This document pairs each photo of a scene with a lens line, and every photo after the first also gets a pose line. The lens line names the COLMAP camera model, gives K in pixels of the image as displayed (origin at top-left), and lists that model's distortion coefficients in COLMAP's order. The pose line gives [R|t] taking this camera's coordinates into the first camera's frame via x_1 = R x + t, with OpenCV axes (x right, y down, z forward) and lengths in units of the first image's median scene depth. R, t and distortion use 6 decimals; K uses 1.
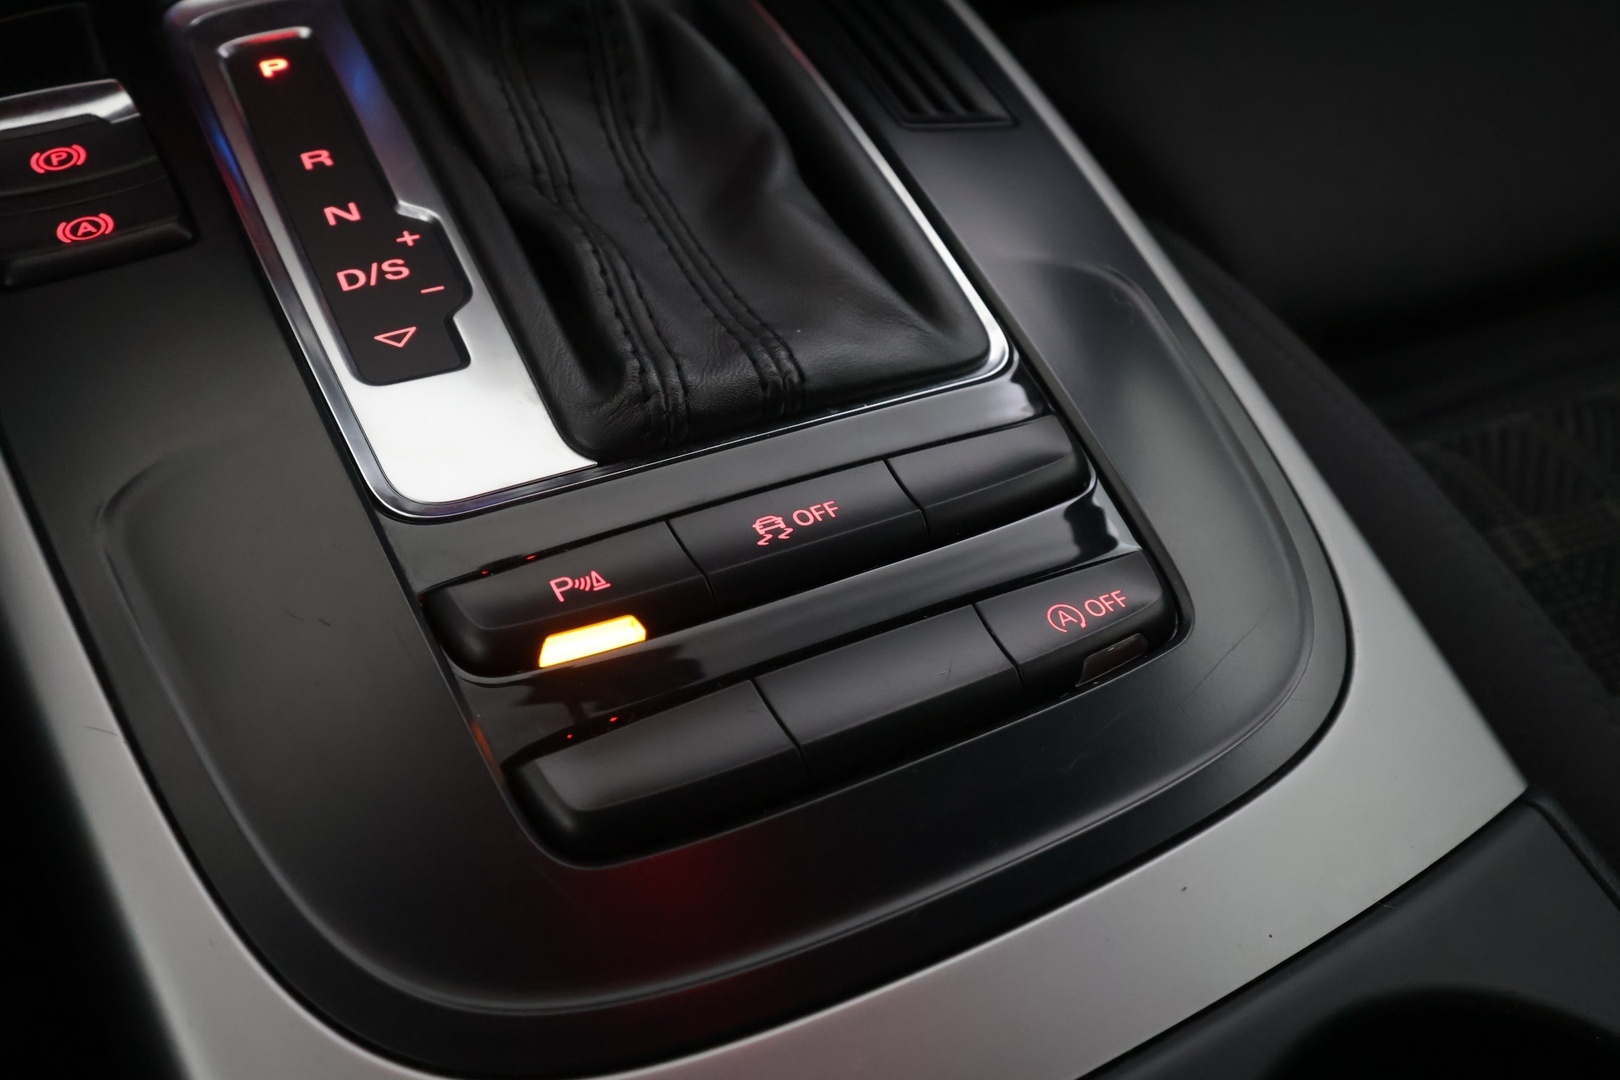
lens RADIAL K [[1266.5, 0, 810.1], [0, 1266.5, 542.0], [0, 0, 1]] dist [0.004488, -0.006275]
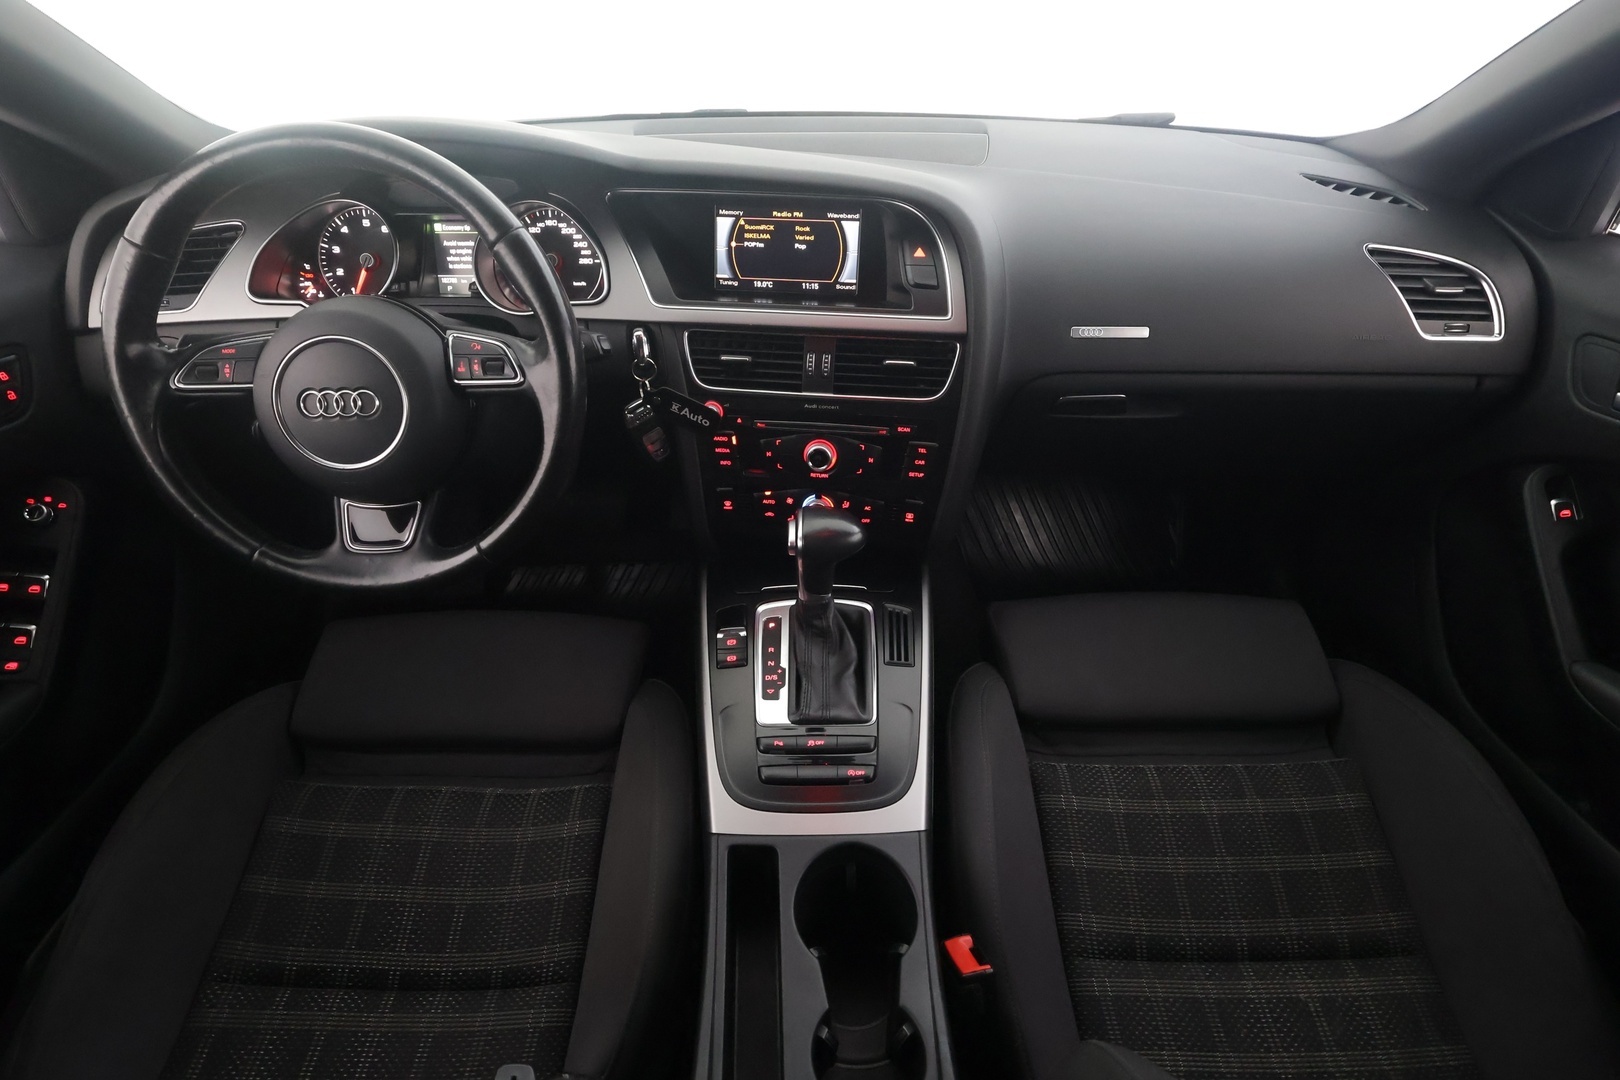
lens RADIAL K [[816.2, 0, 816.1], [0, 816.2, 541.0], [0, 0, 1]] dist [0.000738, 0.002416]
pose [[0.885744, 0.204528, -0.416685, 1.256881], [-0.254519, 0.964709, -0.067505, -0.606724], [0.388173, 0.165846, 0.906541, -2.397329]]
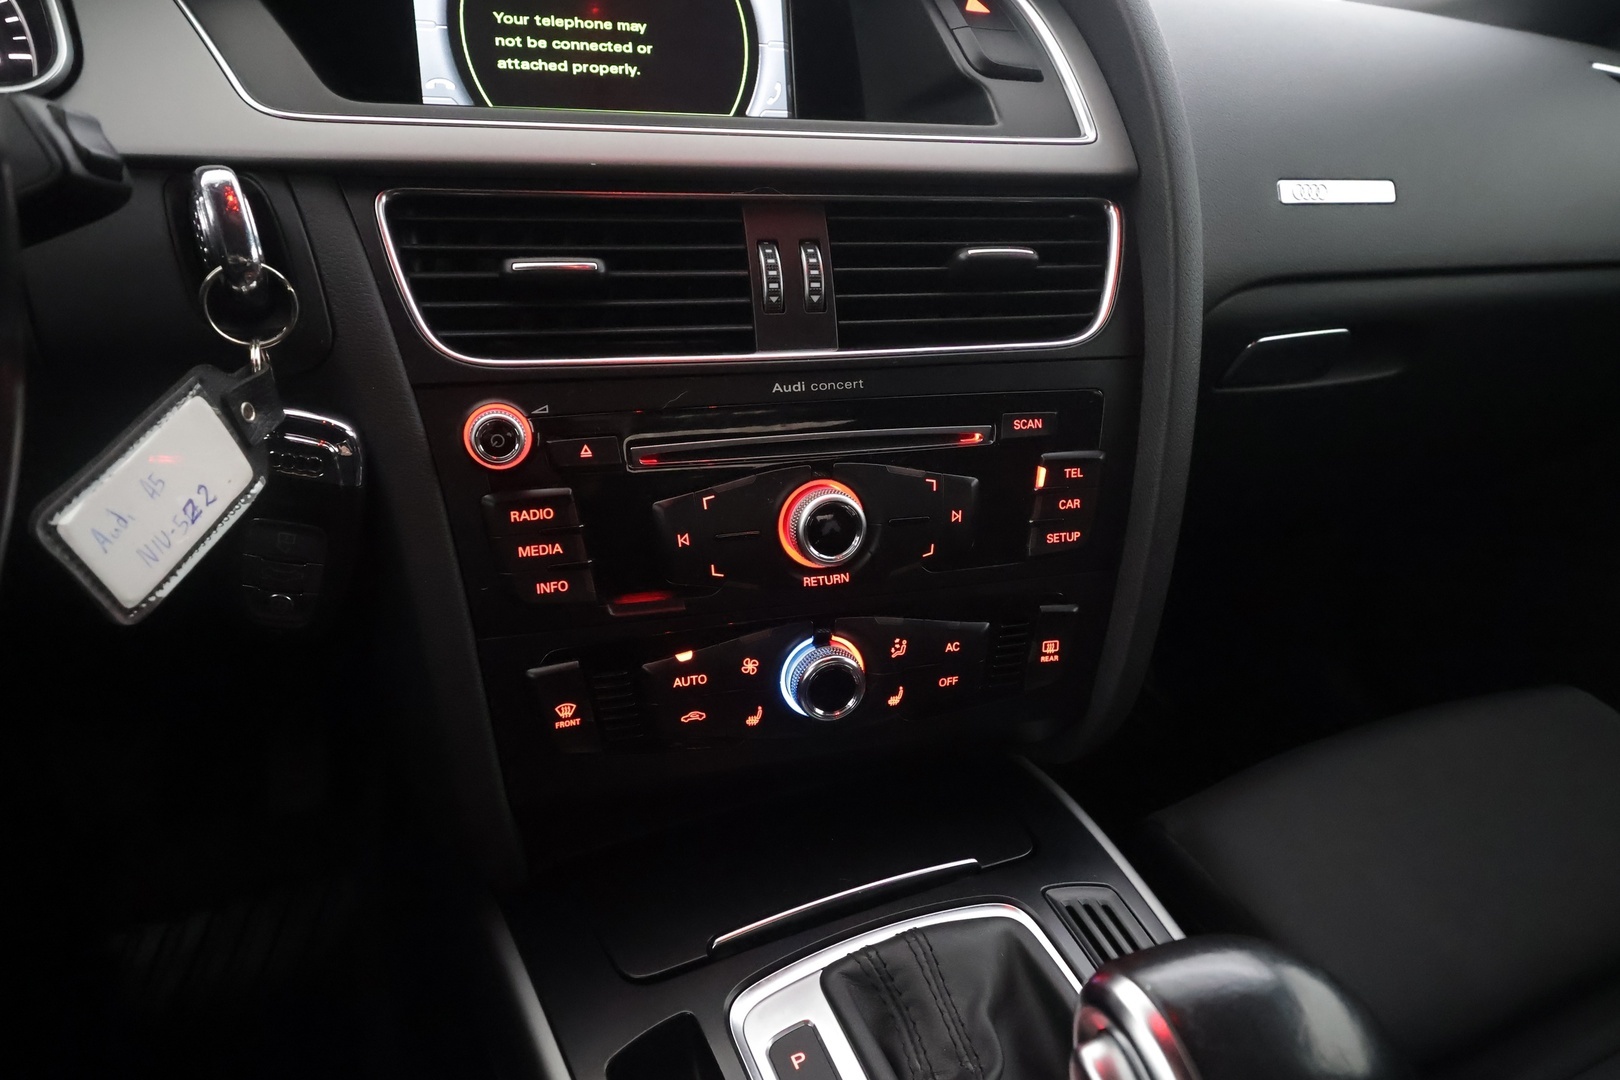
lens RADIAL K [[1002.4, 0, 811.2], [0, 1002.4, 537.8], [0, 0, 1]] dist [0.007715, -0.001632]
pose [[0.997985, -0.008507, -0.062876, -0.362001], [-0.010661, 0.954398, -0.298346, -0.731401], [0.062547, 0.298415, 0.952385, -0.546422]]
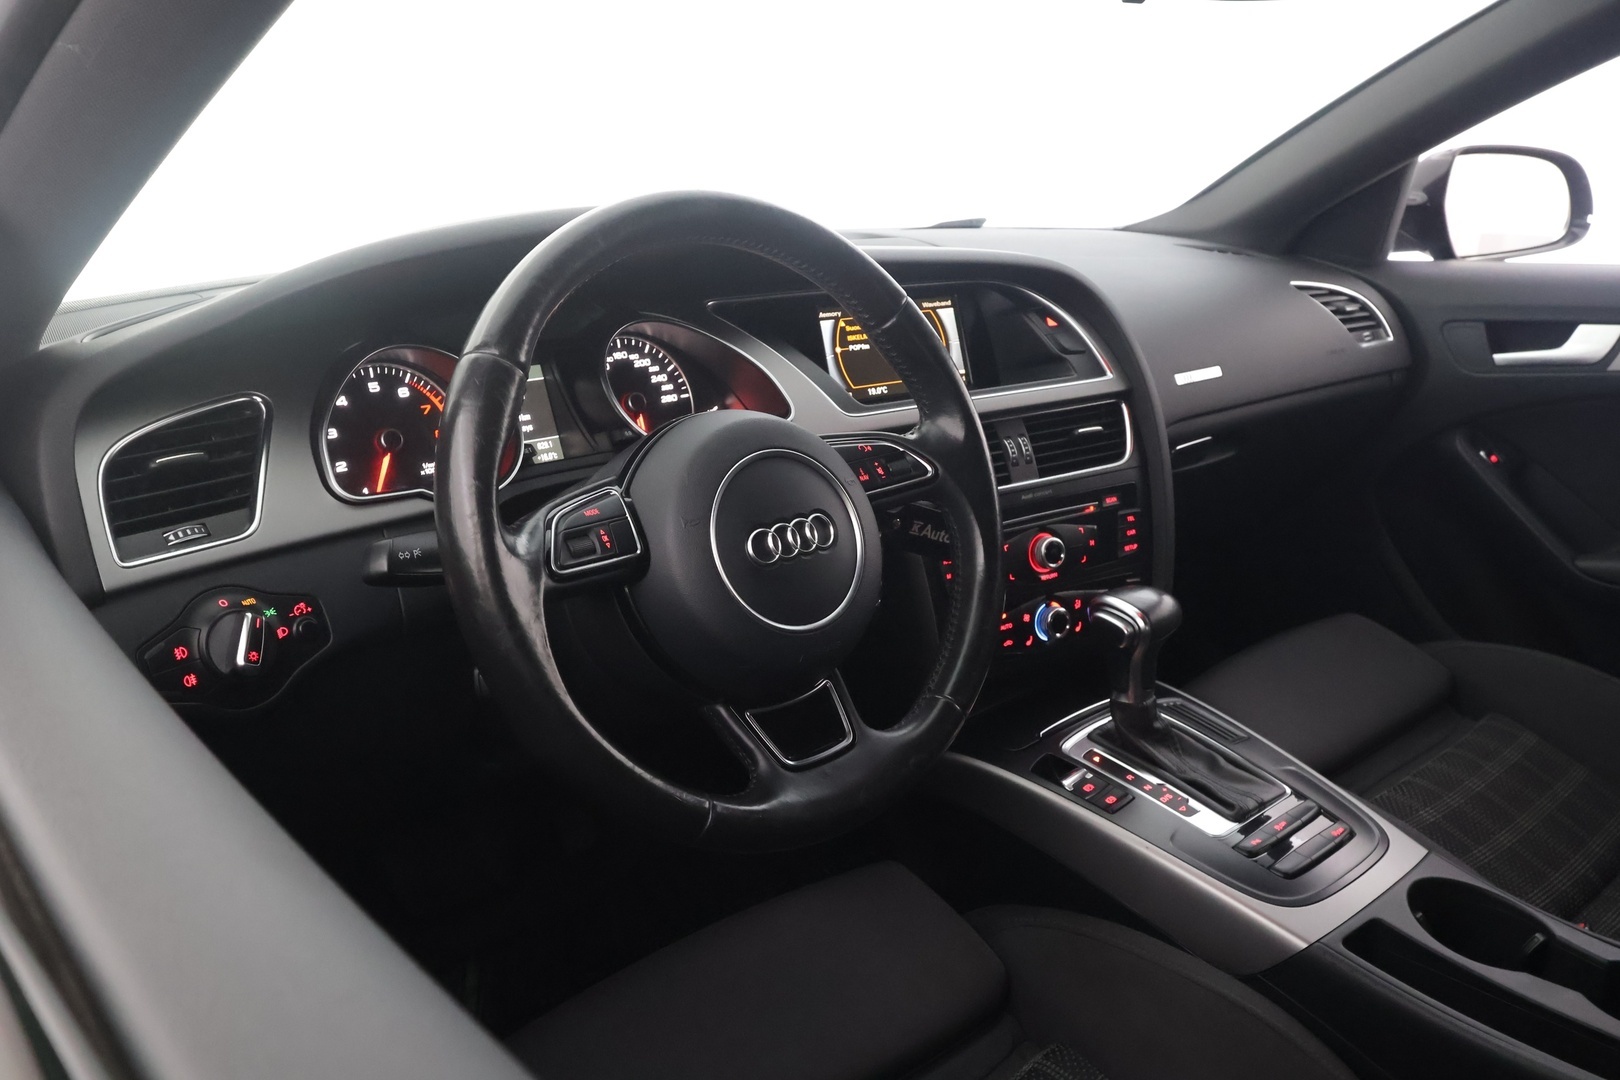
lens RADIAL K [[1266.5, 0, 815.0], [0, 1266.5, 548.5], [0, 0, 1]] dist [0.004488, -0.006275]
pose [[0.971110, -0.151493, 0.184376, -2.291422], [0.212837, 0.899265, -0.382129, 0.465302], [-0.107913, 0.410332, 0.905529, -3.424161]]
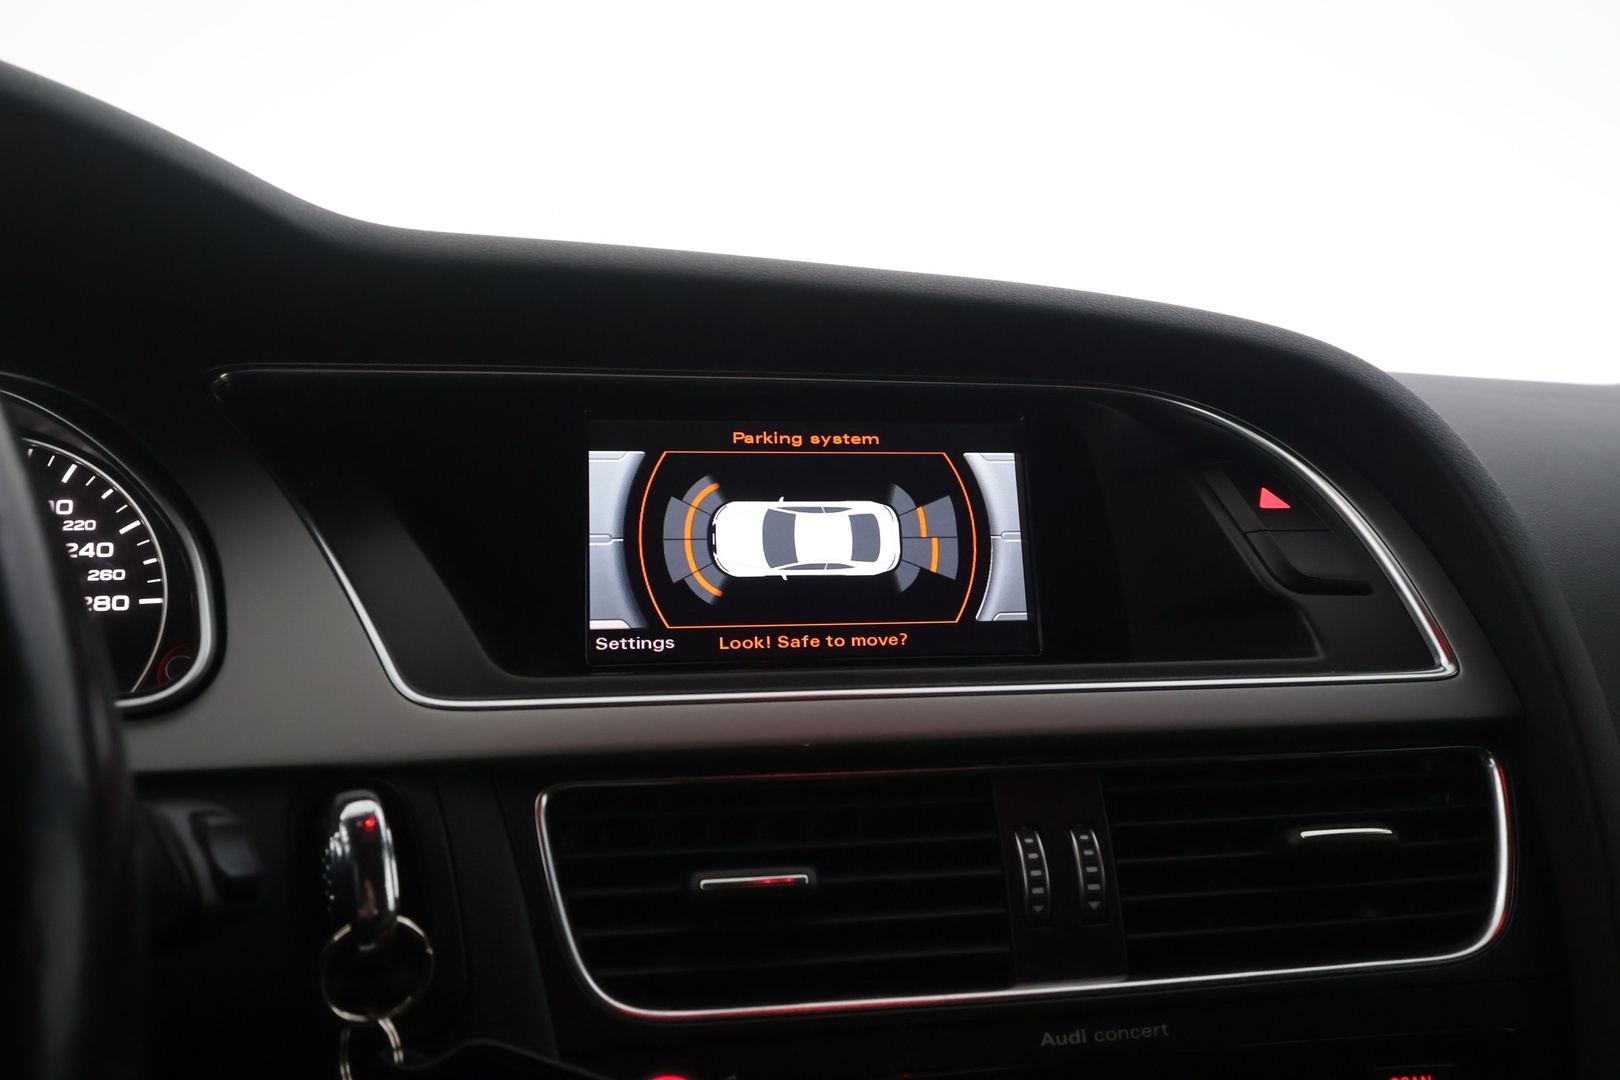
lens RADIAL K [[1266.5, 0, 813.3], [0, 1266.5, 546.0], [0, 0, 1]] dist [0.004488, -0.006275]
pose [[0.982776, -0.042542, -0.179839, -0.500076], [-0.069522, 0.816544, -0.573082, -1.066085], [0.171226, 0.575714, 0.799522, -0.621042]]
